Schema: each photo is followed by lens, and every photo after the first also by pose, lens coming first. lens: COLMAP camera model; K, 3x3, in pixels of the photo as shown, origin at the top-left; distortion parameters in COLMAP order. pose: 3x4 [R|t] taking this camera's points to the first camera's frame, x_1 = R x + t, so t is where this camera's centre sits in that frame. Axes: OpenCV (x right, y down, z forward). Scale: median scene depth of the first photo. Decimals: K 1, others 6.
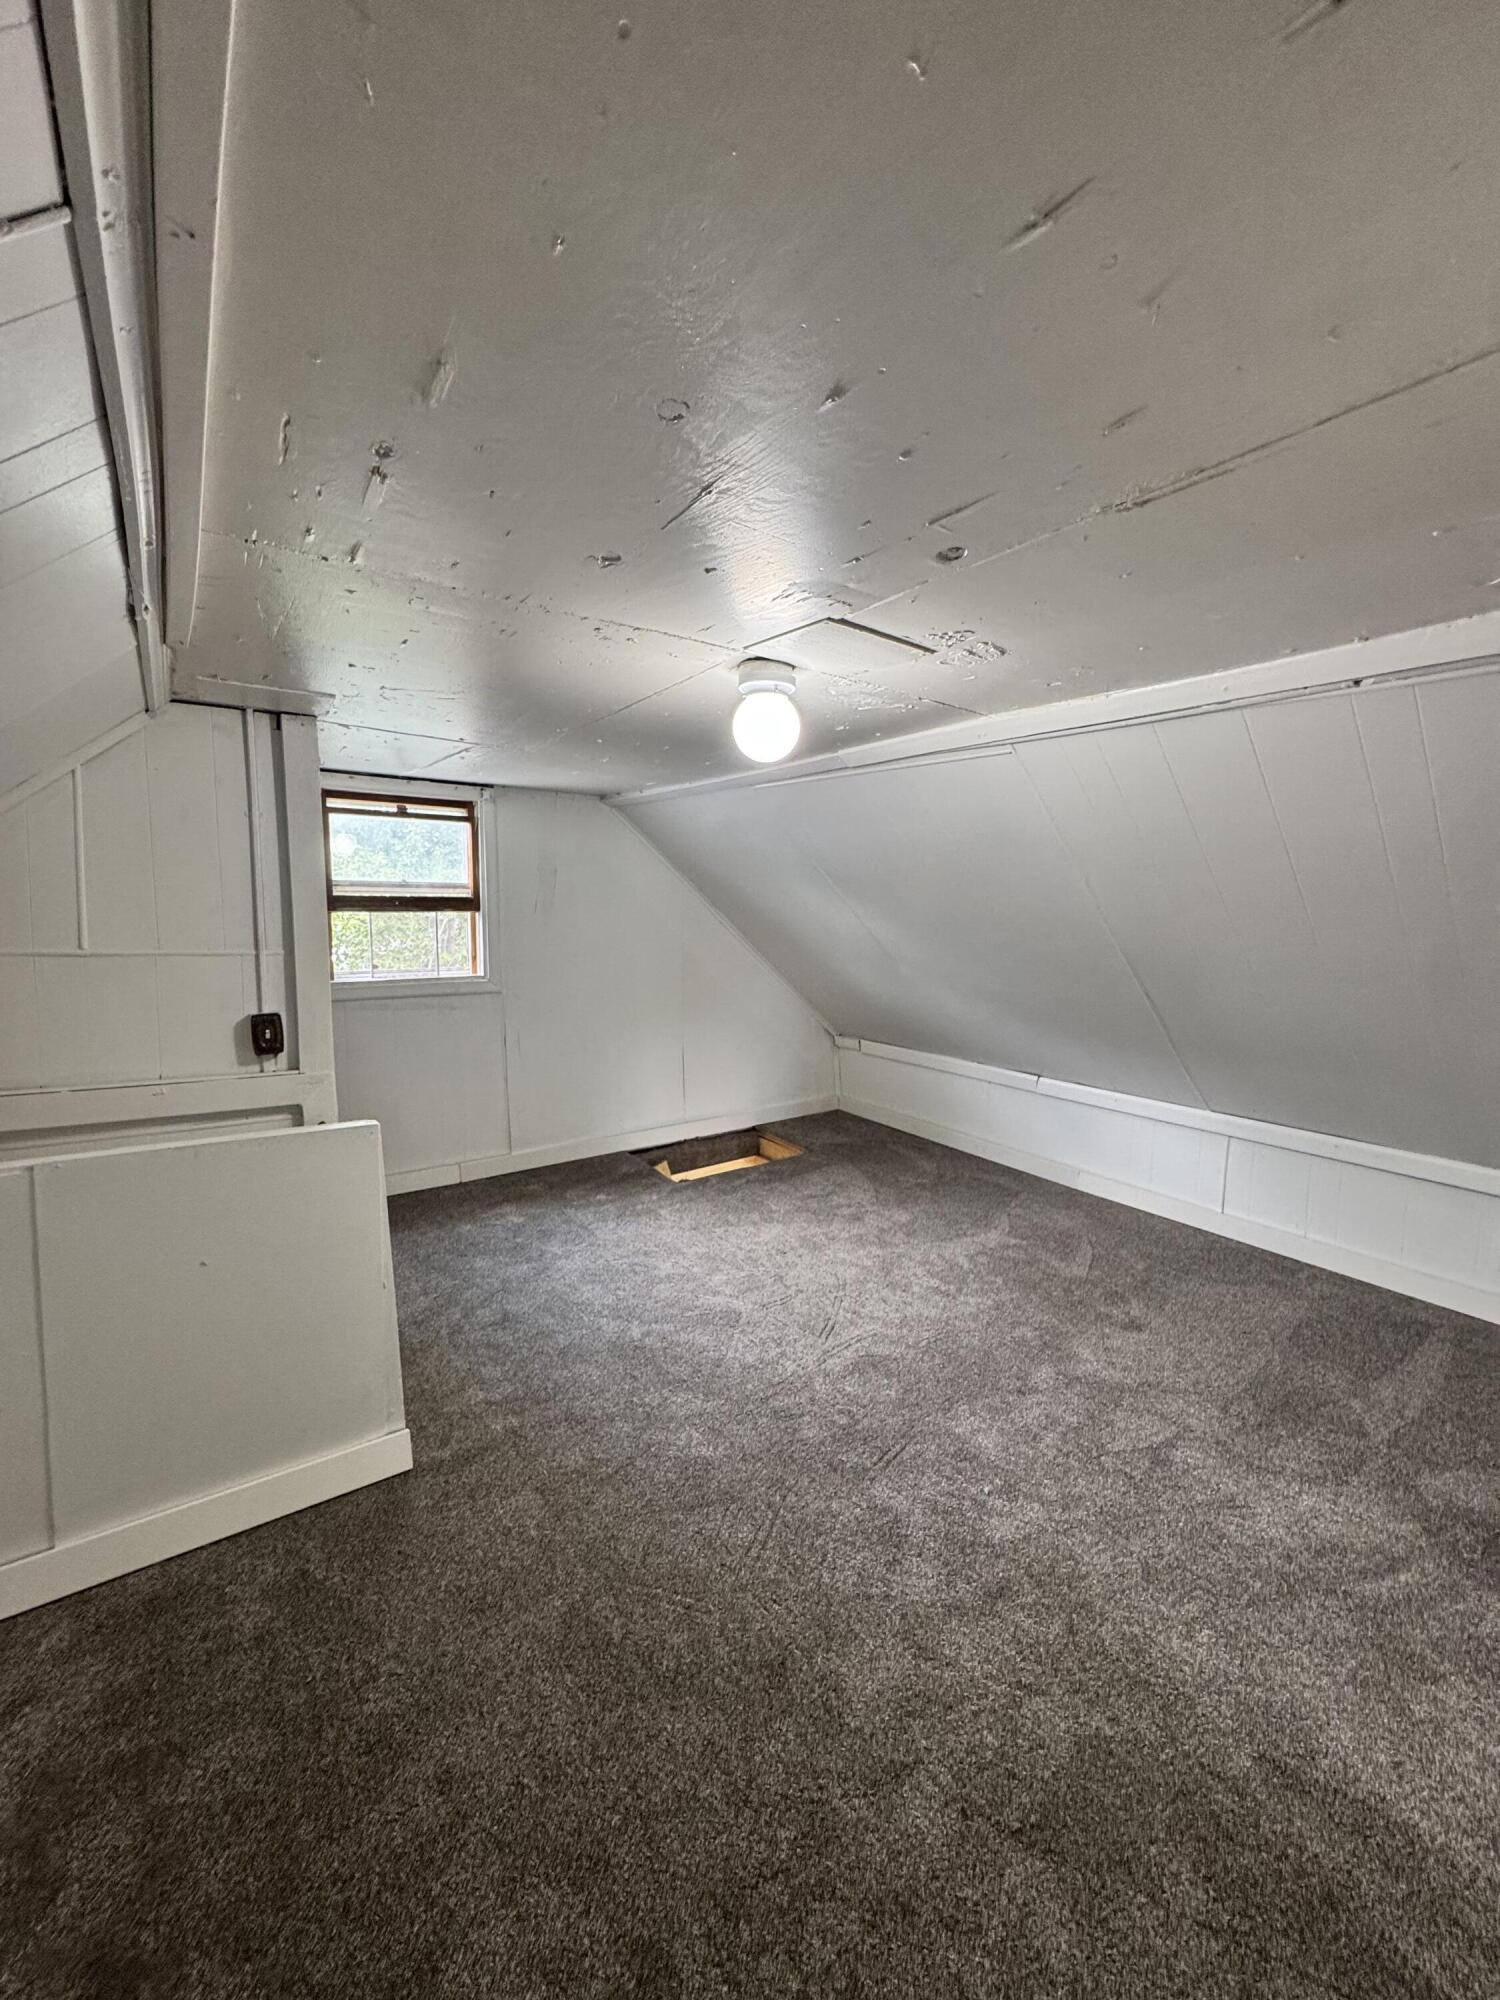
lens RADIAL K [[799.2, 0, 750.0], [0, 799.2, 1000.0], [0, 0, 1]] dist [-0.012454, 0.000107]
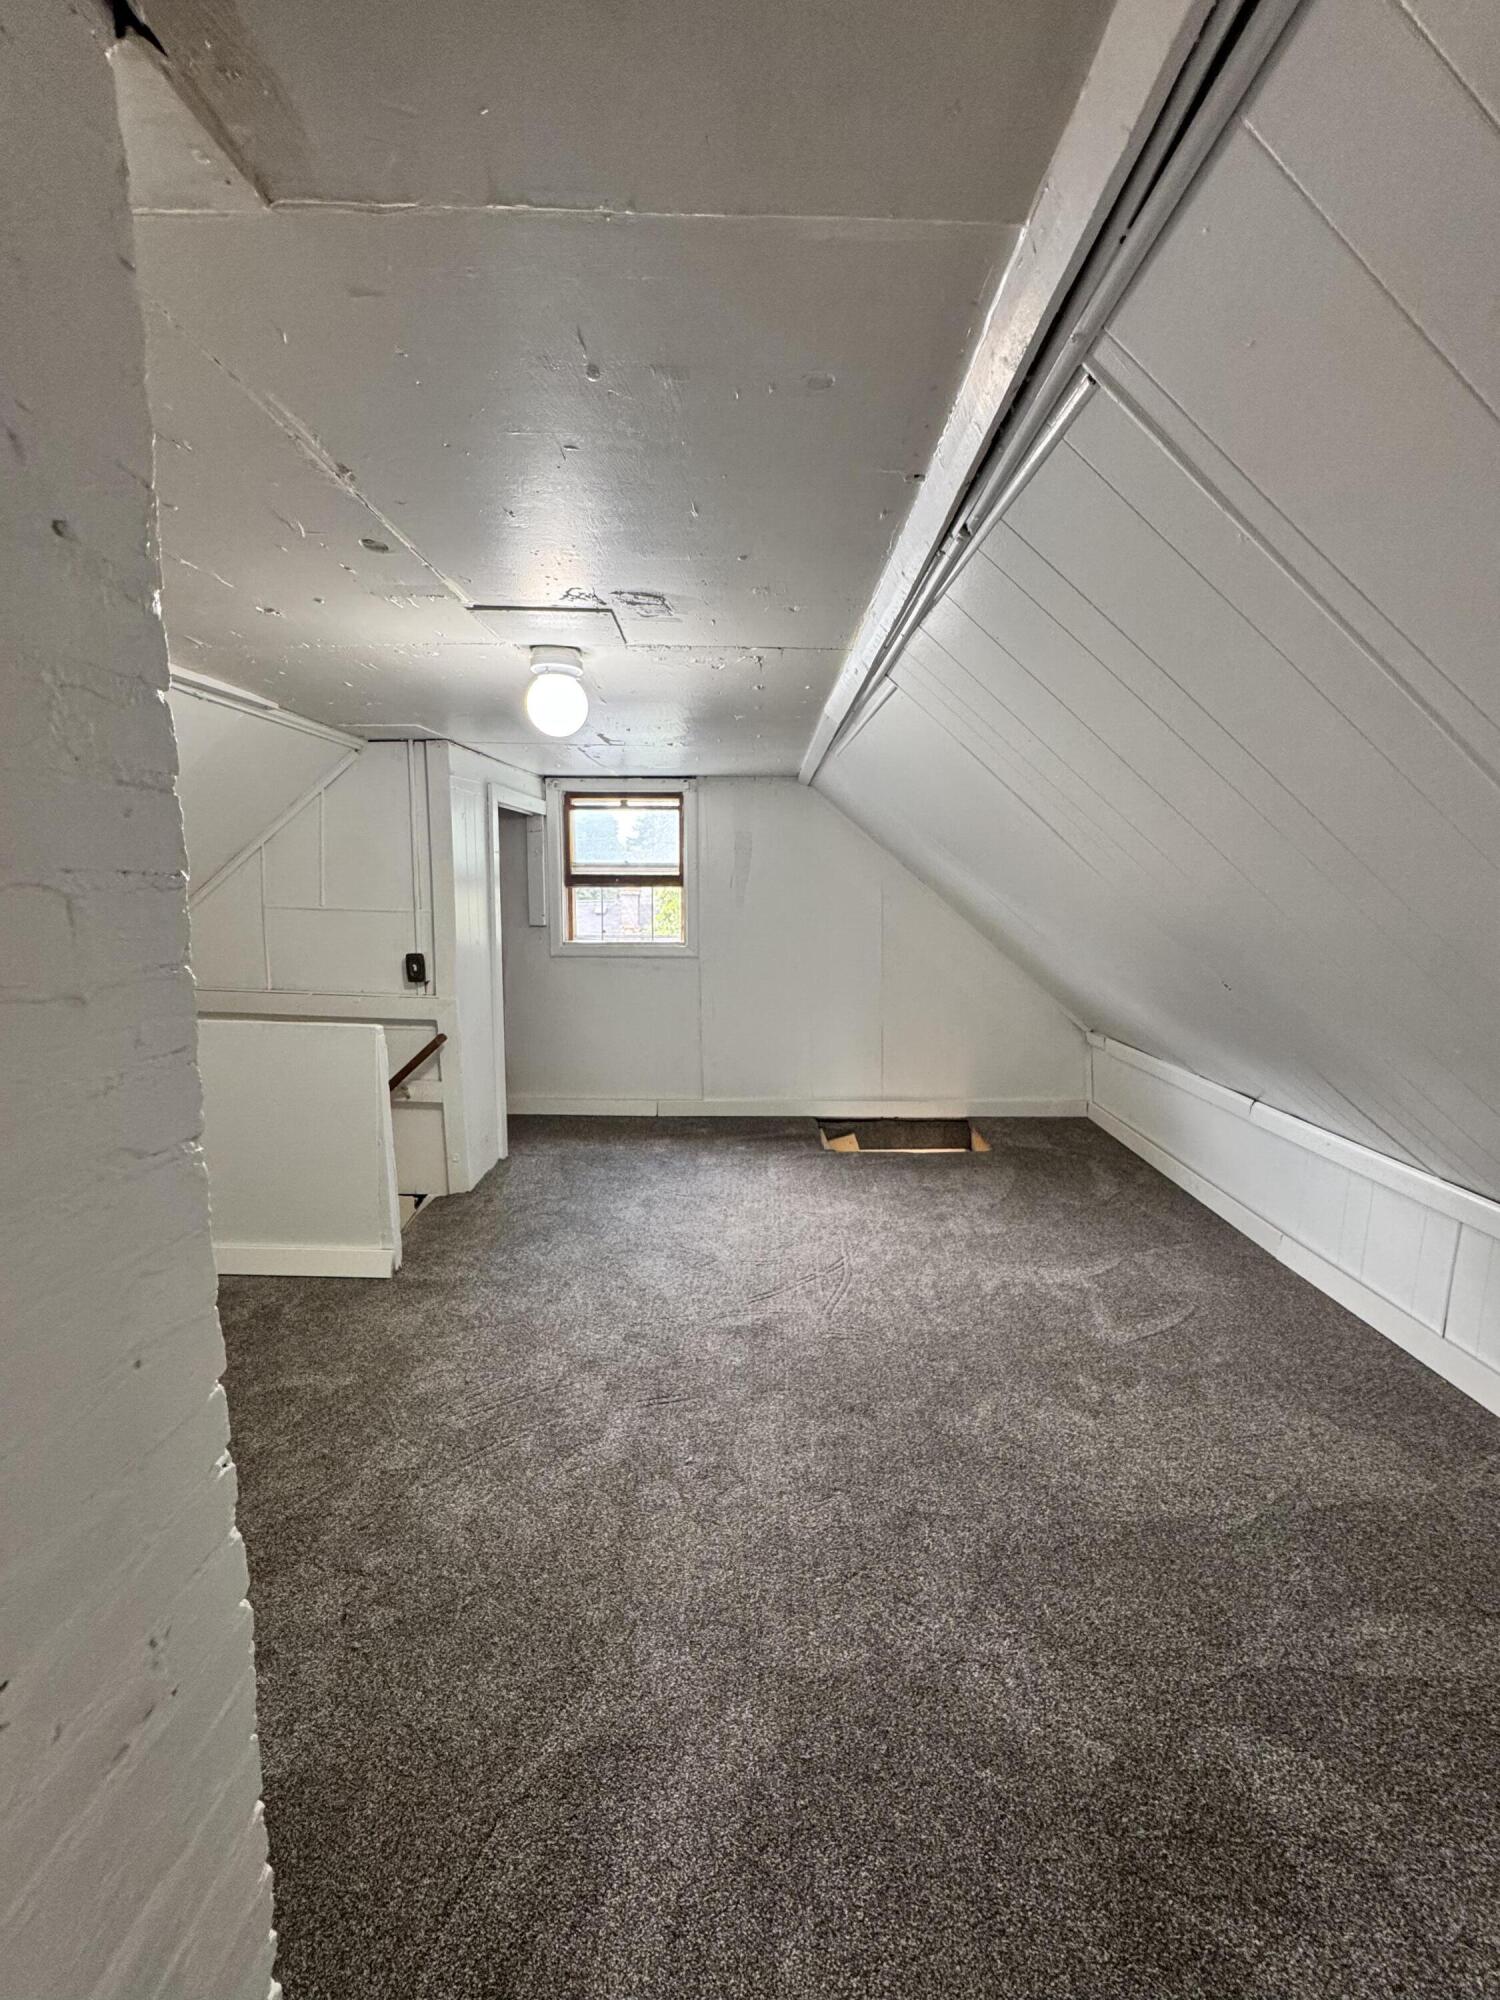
lens RADIAL K [[799.2, 0, 750.0], [0, 799.2, 1000.0], [0, 0, 1]] dist [-0.012454, 0.000107]
pose [[0.804912, 0.073405, -0.588837, 0.462826], [-0.066338, 0.997230, 0.033635, 0.007952], [0.589675, 0.011989, 0.807552, 0.127824]]
